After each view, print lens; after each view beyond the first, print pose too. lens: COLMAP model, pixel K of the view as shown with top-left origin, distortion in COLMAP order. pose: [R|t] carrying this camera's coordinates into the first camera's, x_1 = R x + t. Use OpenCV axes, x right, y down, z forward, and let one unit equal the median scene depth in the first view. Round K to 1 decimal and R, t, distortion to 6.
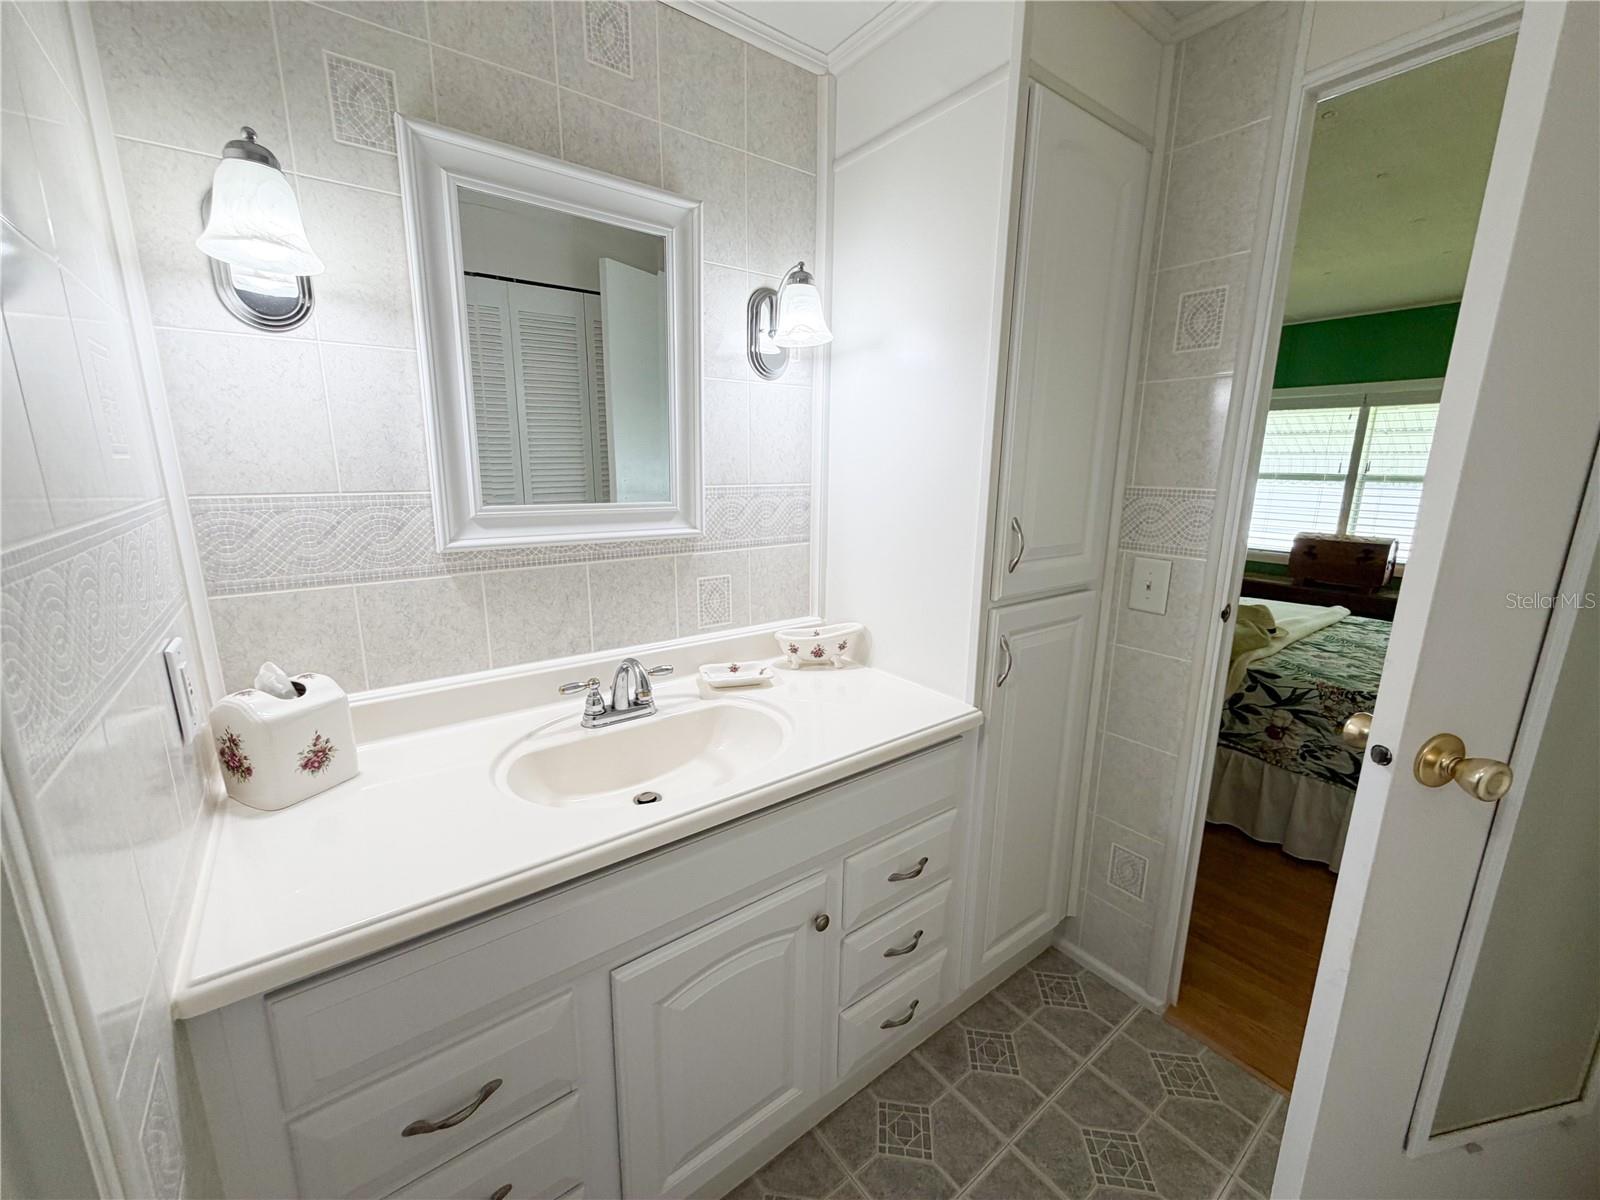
lens RADIAL K [[638.0, 0, 788.7], [0, 638.0, 602.7], [0, 0, 1]] dist [-0.000040, -0.000349]
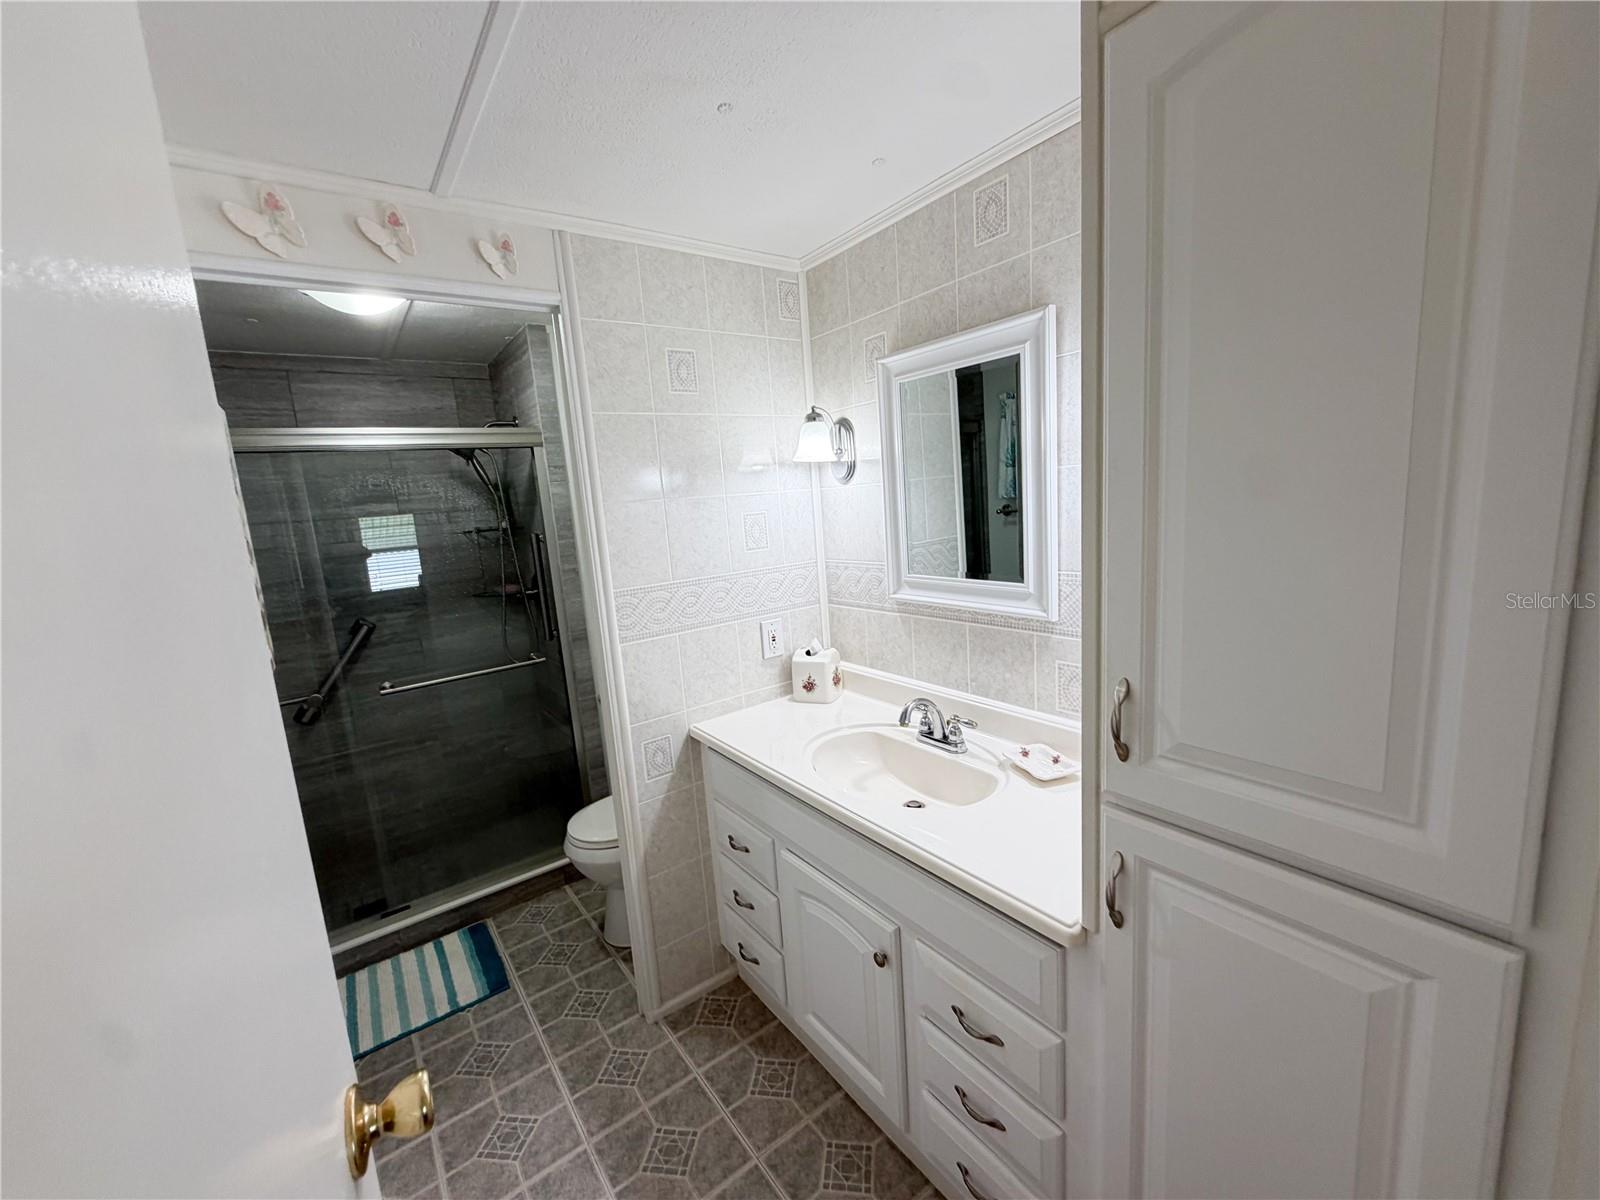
lens RADIAL K [[638.0, 0, 790.5], [0, 638.0, 603.1], [0, 0, 1]] dist [-0.000040, -0.000349]
pose [[-0.016457, 0.156512, -0.987539, 1.087543], [-0.142616, 0.977207, 0.157252, -0.290285], [0.989641, 0.143427, 0.006239, 0.722292]]
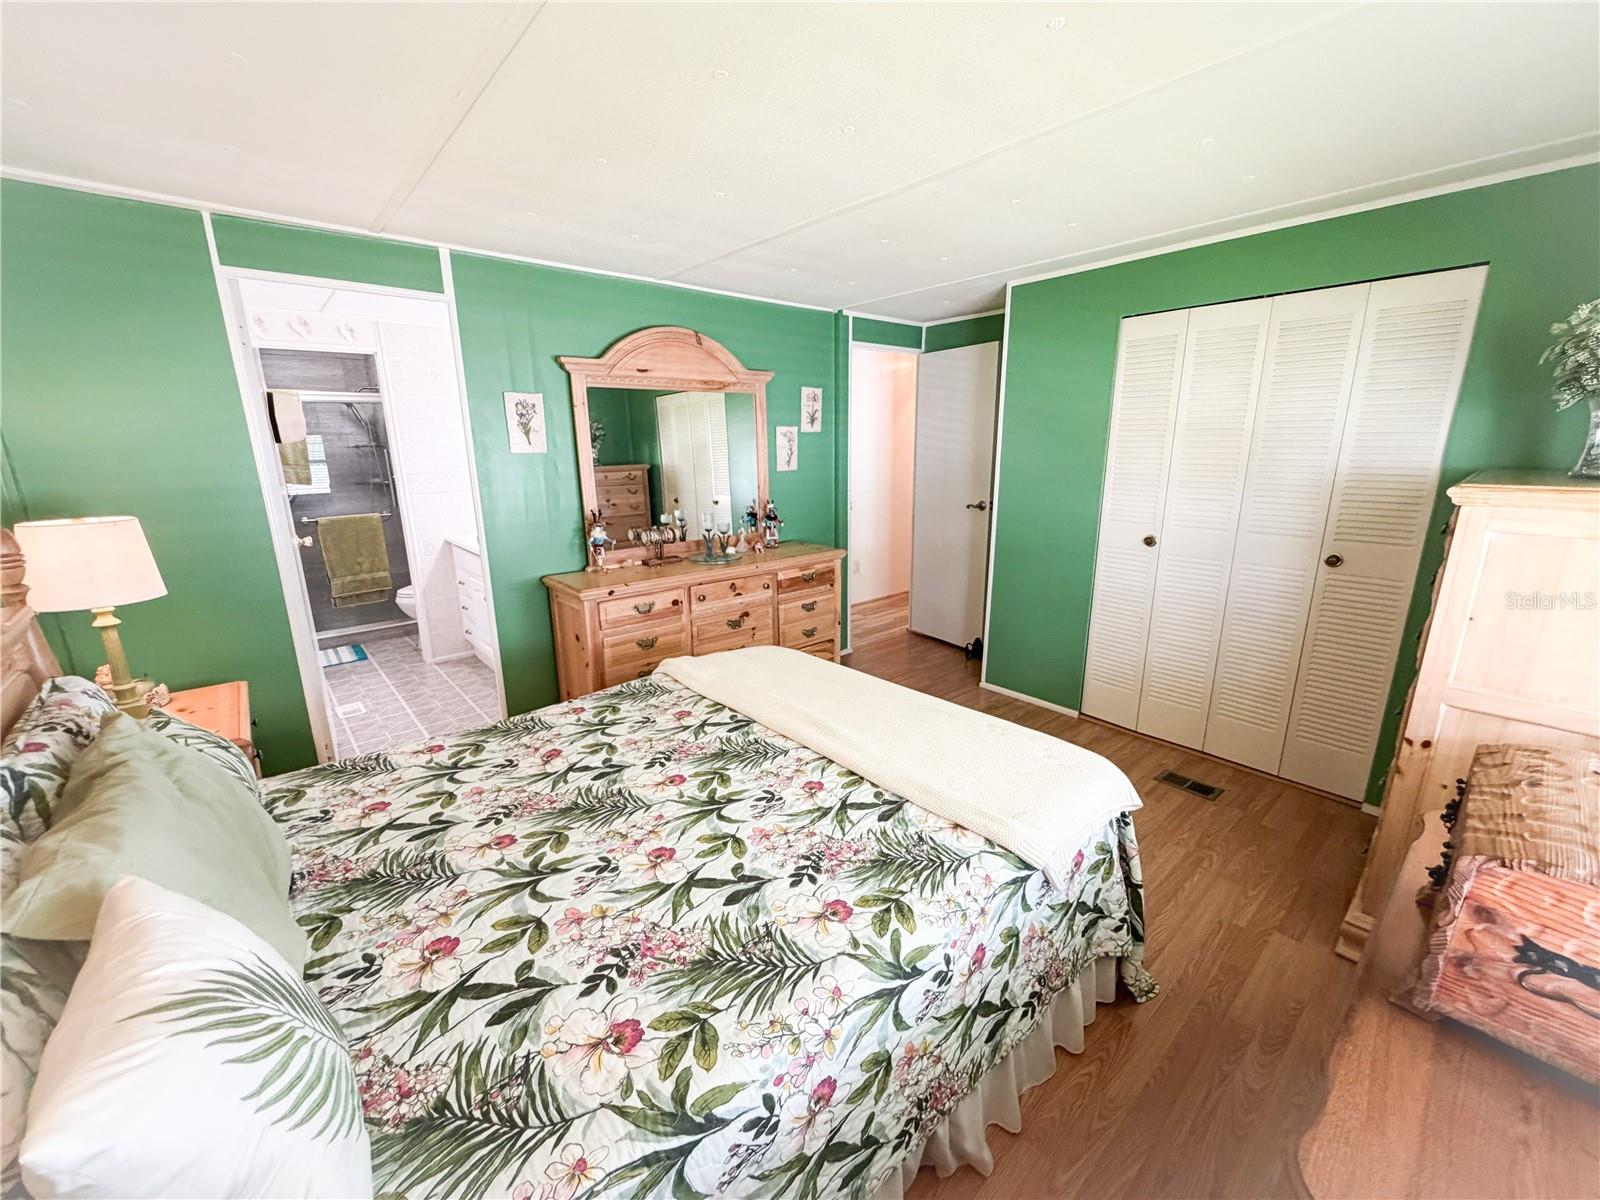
lens RADIAL K [[638.0, 0, 786.3], [0, 638.0, 601.9], [0, 0, 1]] dist [-0.000040, -0.000349]
pose [[0.057132, 0.238478, -0.969466, 2.577200], [-0.196139, 0.954809, 0.223314, -0.459140], [0.978910, 0.177392, 0.101325, 1.668031]]
